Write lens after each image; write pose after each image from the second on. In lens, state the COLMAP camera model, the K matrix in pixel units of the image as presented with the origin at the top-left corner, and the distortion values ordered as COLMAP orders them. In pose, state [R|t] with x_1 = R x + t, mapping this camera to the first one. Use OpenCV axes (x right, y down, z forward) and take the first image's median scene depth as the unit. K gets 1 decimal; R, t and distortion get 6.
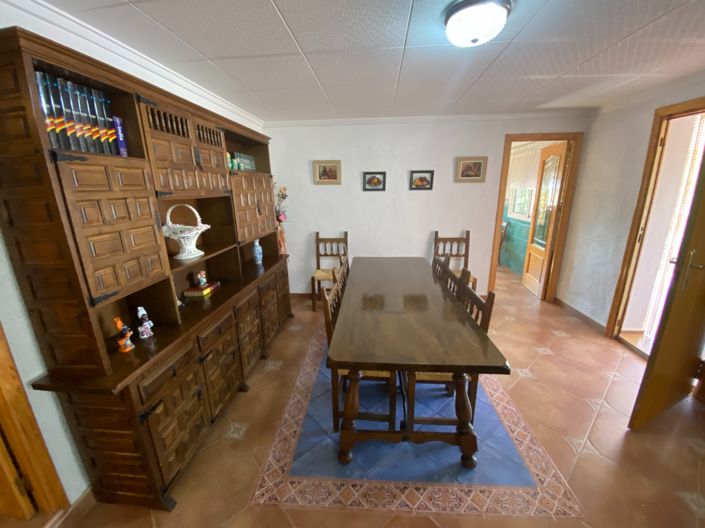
lens RADIAL K [[279.5, 0, 350.4], [0, 279.5, 268.5], [0, 0, 1]] dist [-0.020427, -0.005897]
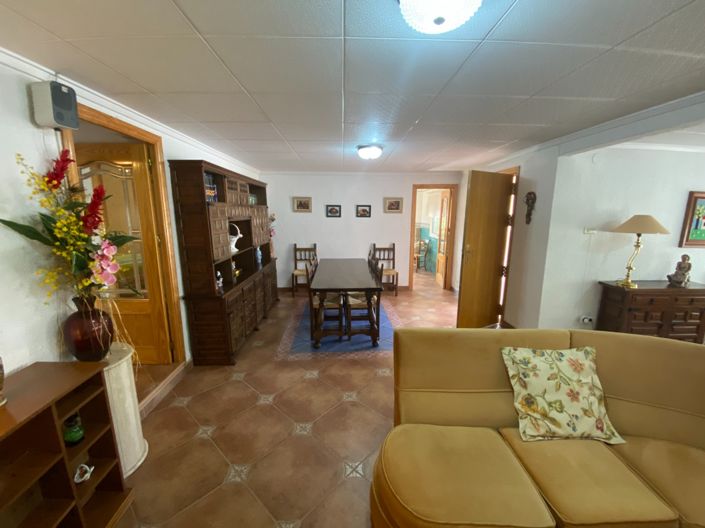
lens RADIAL K [[279.5, 0, 350.9], [0, 279.5, 268.3], [0, 0, 1]] dist [-0.020427, -0.005897]
pose [[0.992355, -0.004776, 0.123324, -0.011023], [0.014781, 0.996658, -0.080344, 0.137345], [-0.122528, 0.081552, 0.989109, -0.553053]]
